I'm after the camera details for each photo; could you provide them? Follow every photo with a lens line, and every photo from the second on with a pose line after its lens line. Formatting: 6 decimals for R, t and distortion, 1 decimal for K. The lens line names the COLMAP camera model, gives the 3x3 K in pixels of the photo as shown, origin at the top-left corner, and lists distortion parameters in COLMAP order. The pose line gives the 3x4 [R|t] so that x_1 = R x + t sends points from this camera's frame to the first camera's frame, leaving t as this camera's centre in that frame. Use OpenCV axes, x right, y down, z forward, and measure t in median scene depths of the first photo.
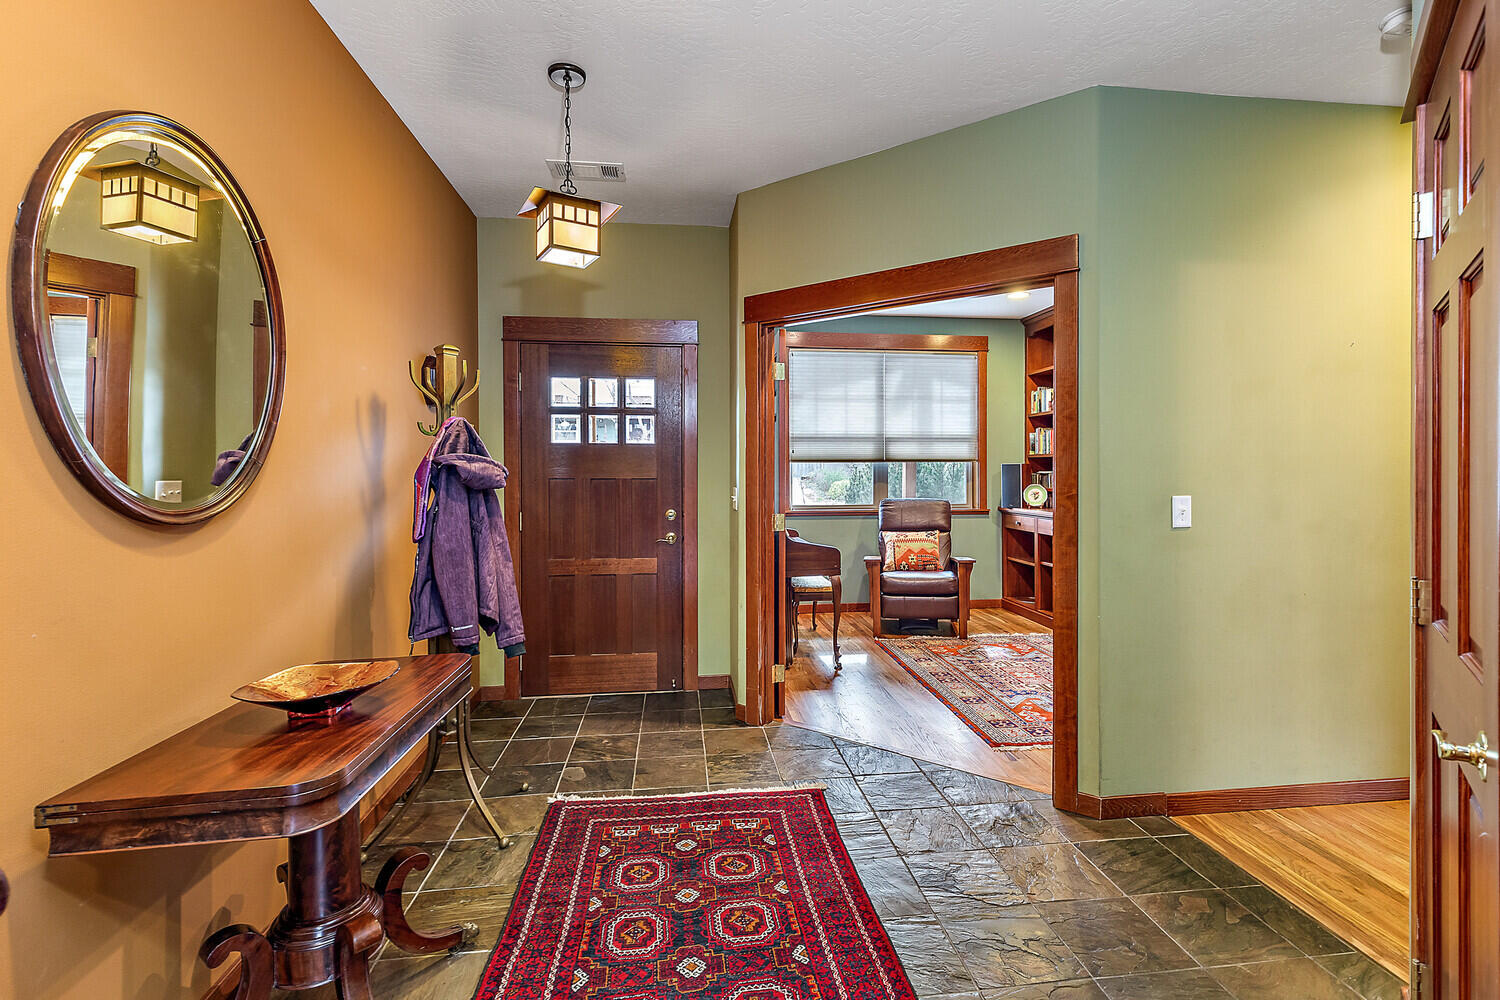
lens RADIAL K [[662.4, 0, 753.5], [0, 662.4, 471.9], [0, 0, 1]] dist [0.000275, -0.000026]
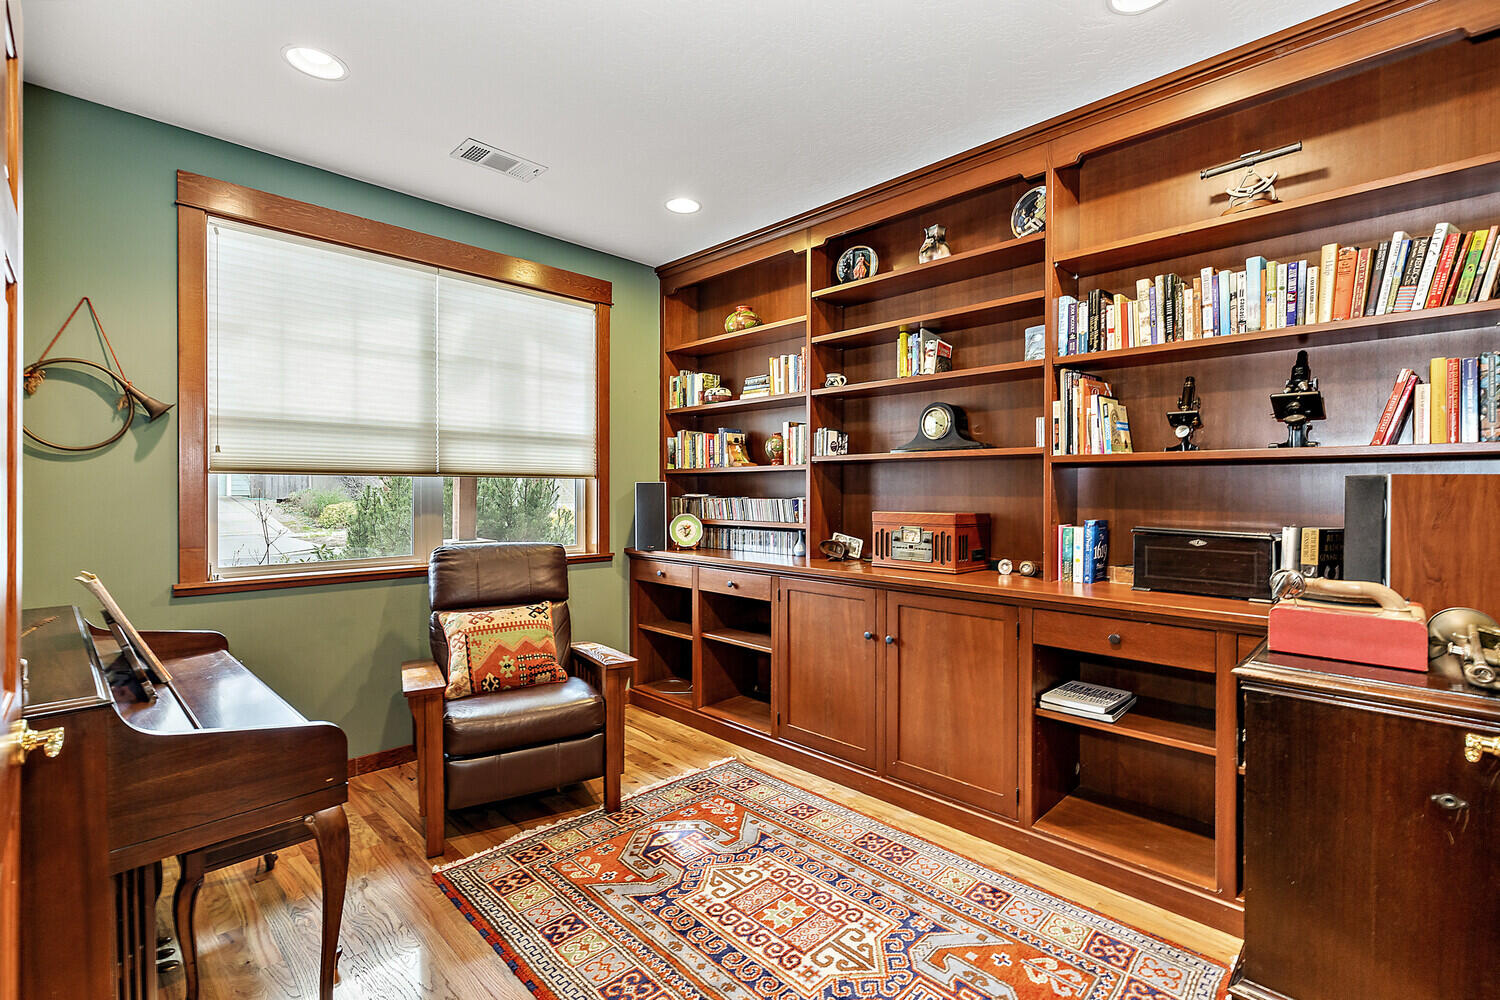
lens RADIAL K [[682.4, 0, 764.8], [0, 682.4, 497.2], [0, 0, 1]] dist [0.001238, -0.000151]
pose [[0.774342, 0.000738, 0.632767, 0.053372], [-0.005416, 0.999970, 0.005462, -0.001804], [-0.632744, -0.007657, 0.774323, 0.408715]]
